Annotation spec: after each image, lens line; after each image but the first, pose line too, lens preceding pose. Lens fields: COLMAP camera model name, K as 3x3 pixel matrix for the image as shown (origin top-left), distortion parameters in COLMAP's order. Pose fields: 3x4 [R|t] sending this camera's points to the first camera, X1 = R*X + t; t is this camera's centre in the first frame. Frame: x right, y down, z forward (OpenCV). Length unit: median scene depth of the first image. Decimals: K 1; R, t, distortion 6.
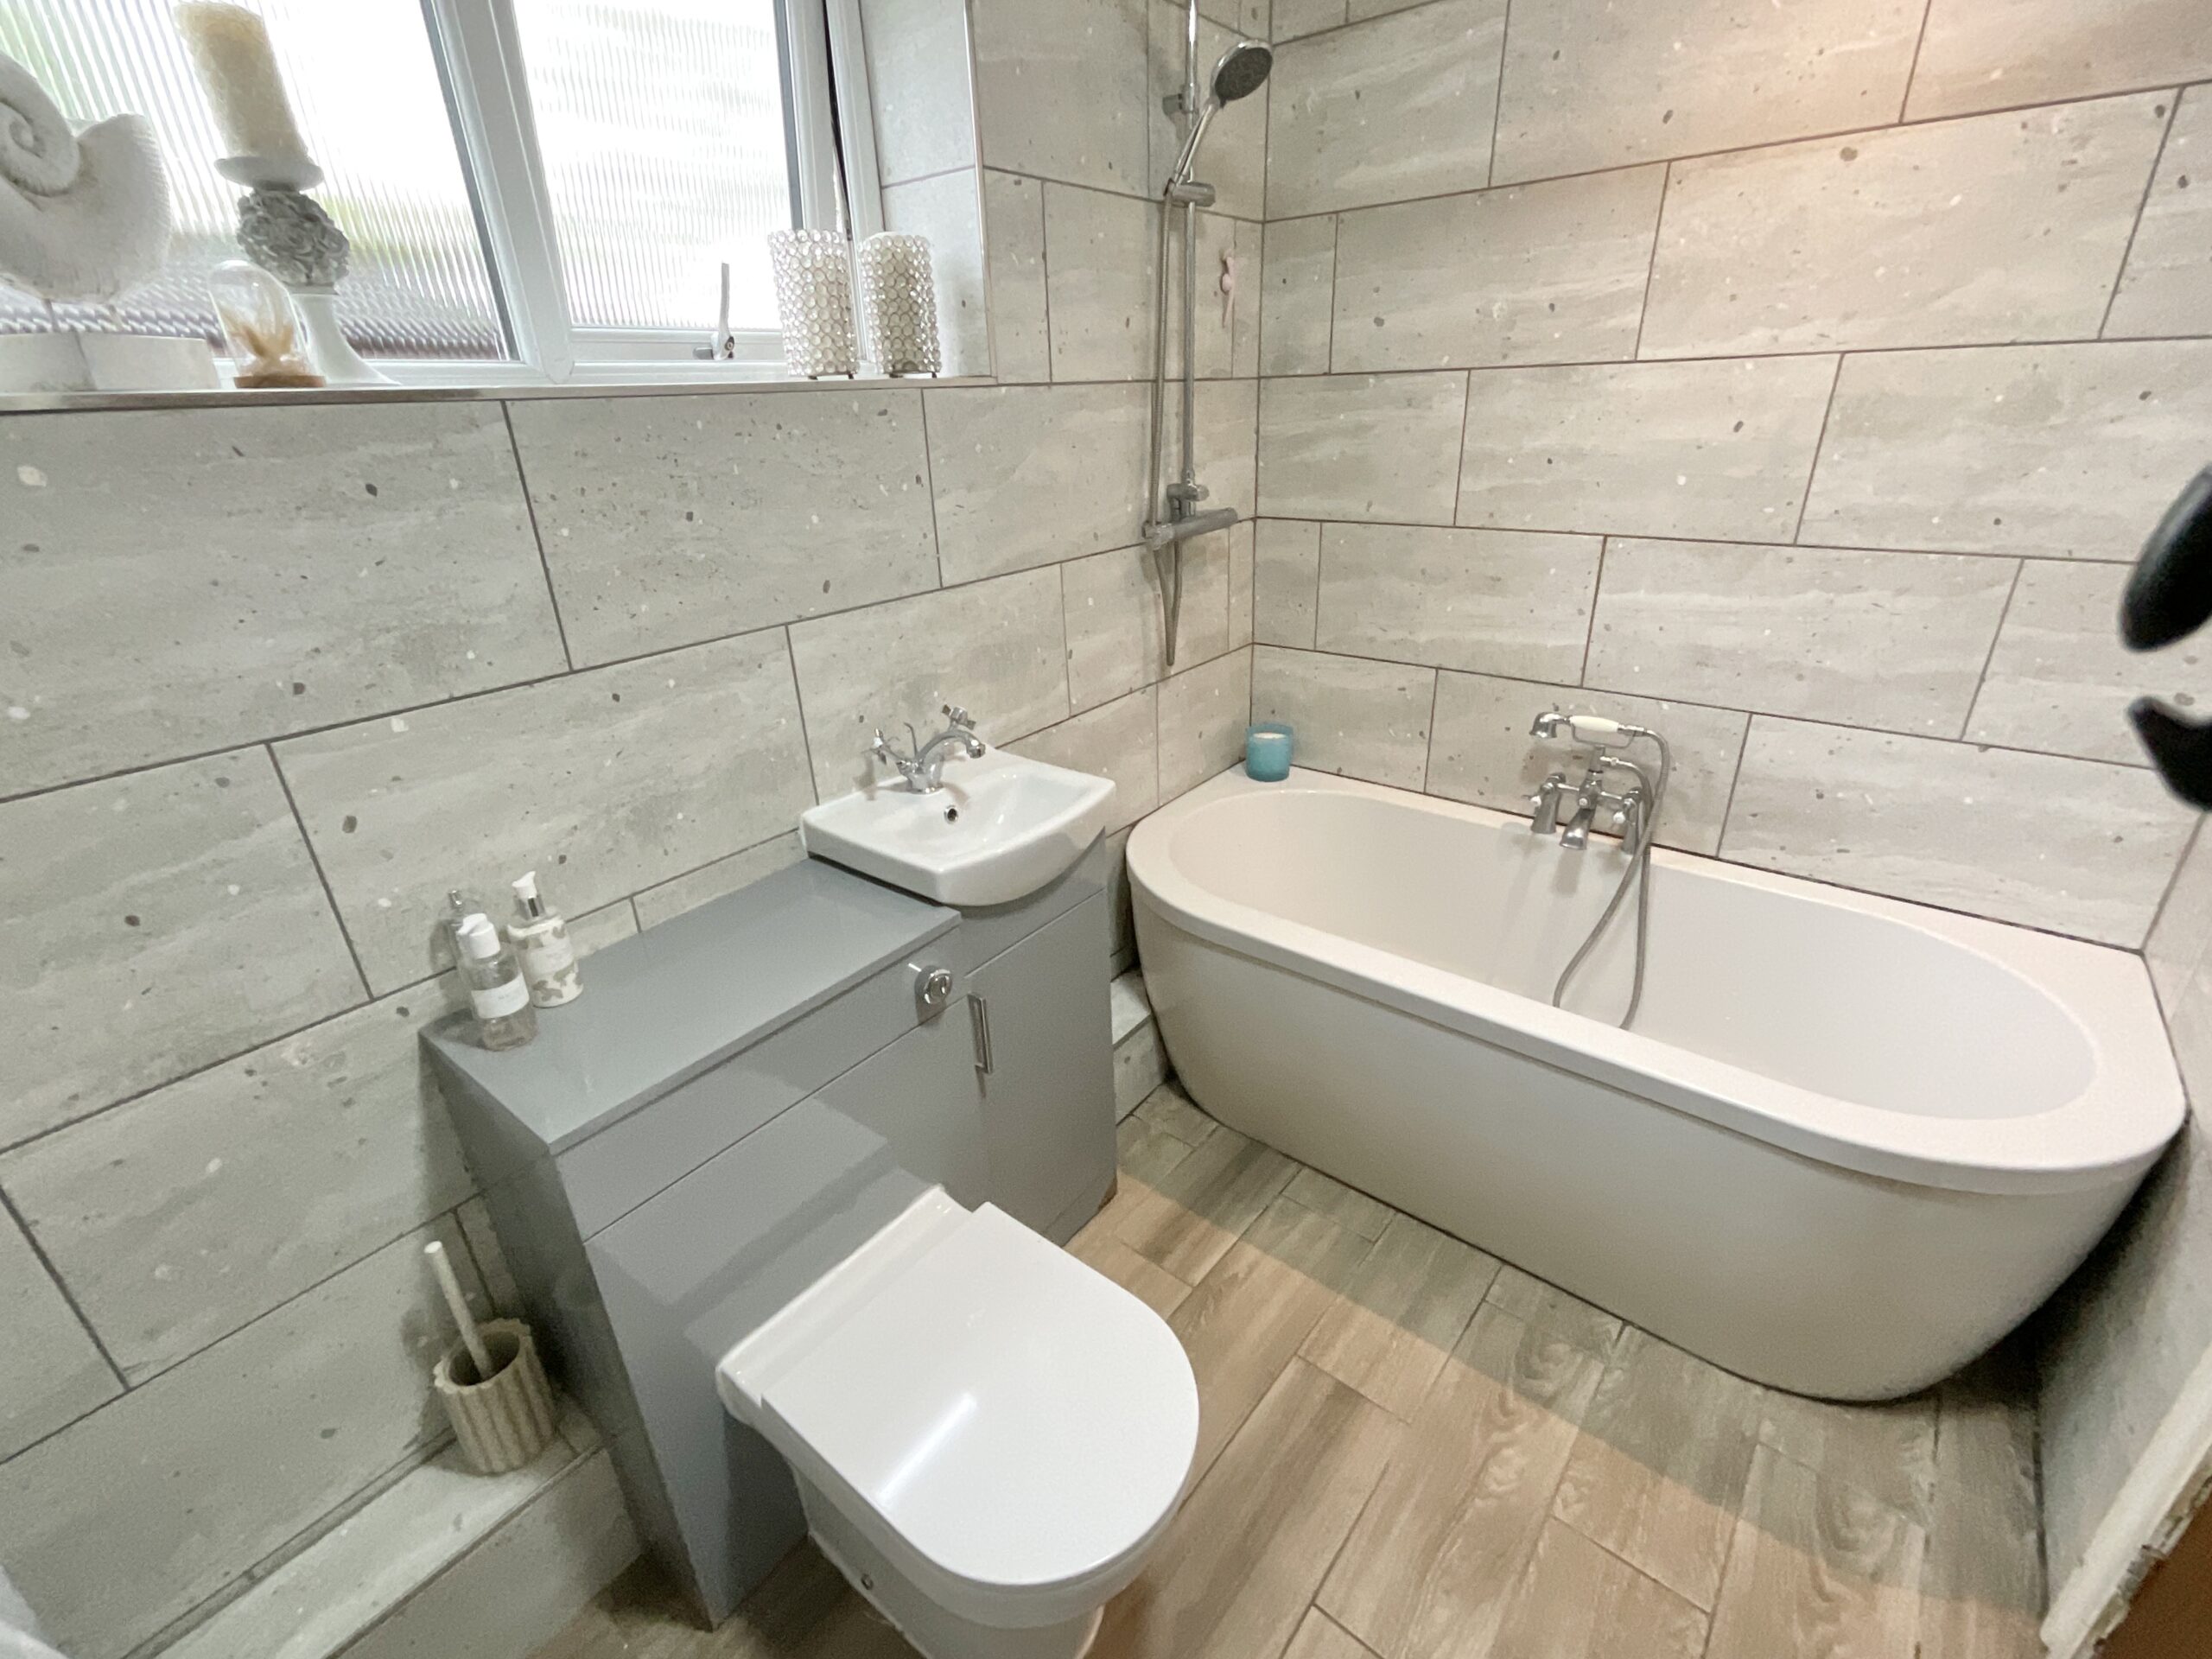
lens RADIAL K [[953.5, 0, 1102.4], [0, 953.5, 801.9], [0, 0, 1]] dist [0.000604, 0.000891]
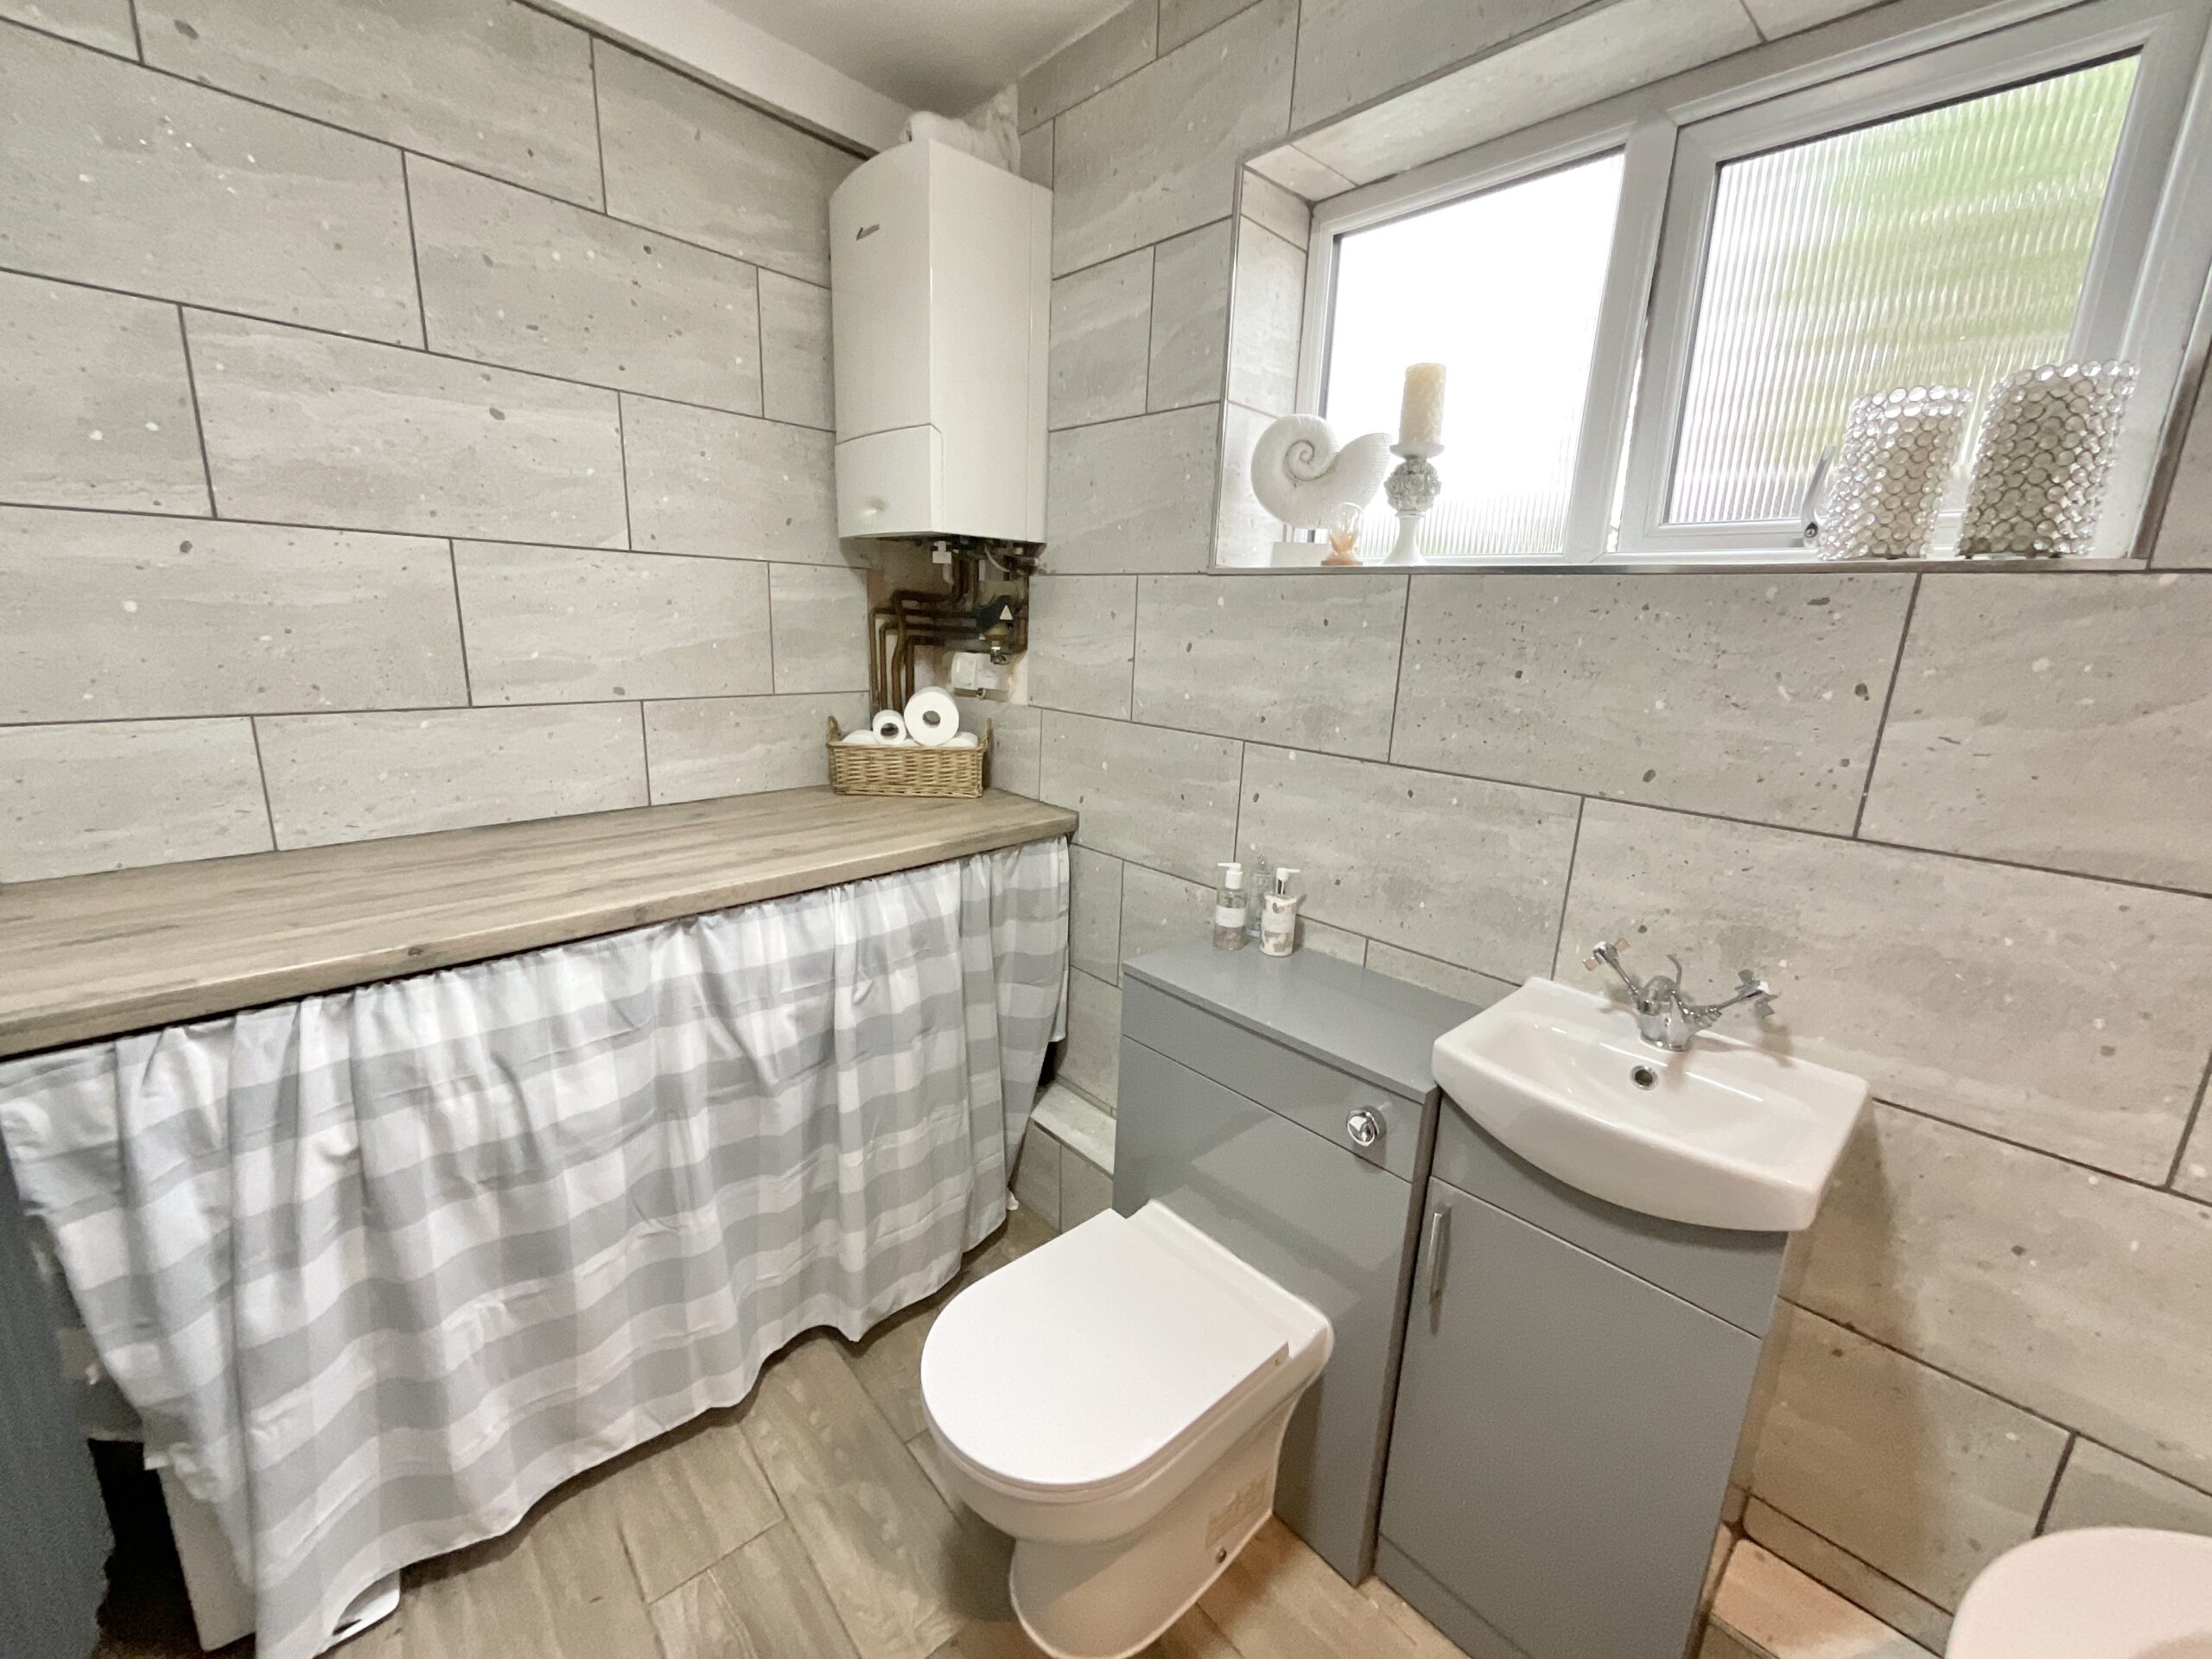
lens RADIAL K [[911.4, 0, 1137.3], [0, 911.4, 827.0], [0, 0, 1]] dist [-0.000518, 0.000211]
pose [[-0.121343, 0.255515, -0.959160, 0.684189], [-0.421977, 0.861356, 0.282845, -0.244799], [0.898450, 0.439064, 0.003302, 0.630385]]
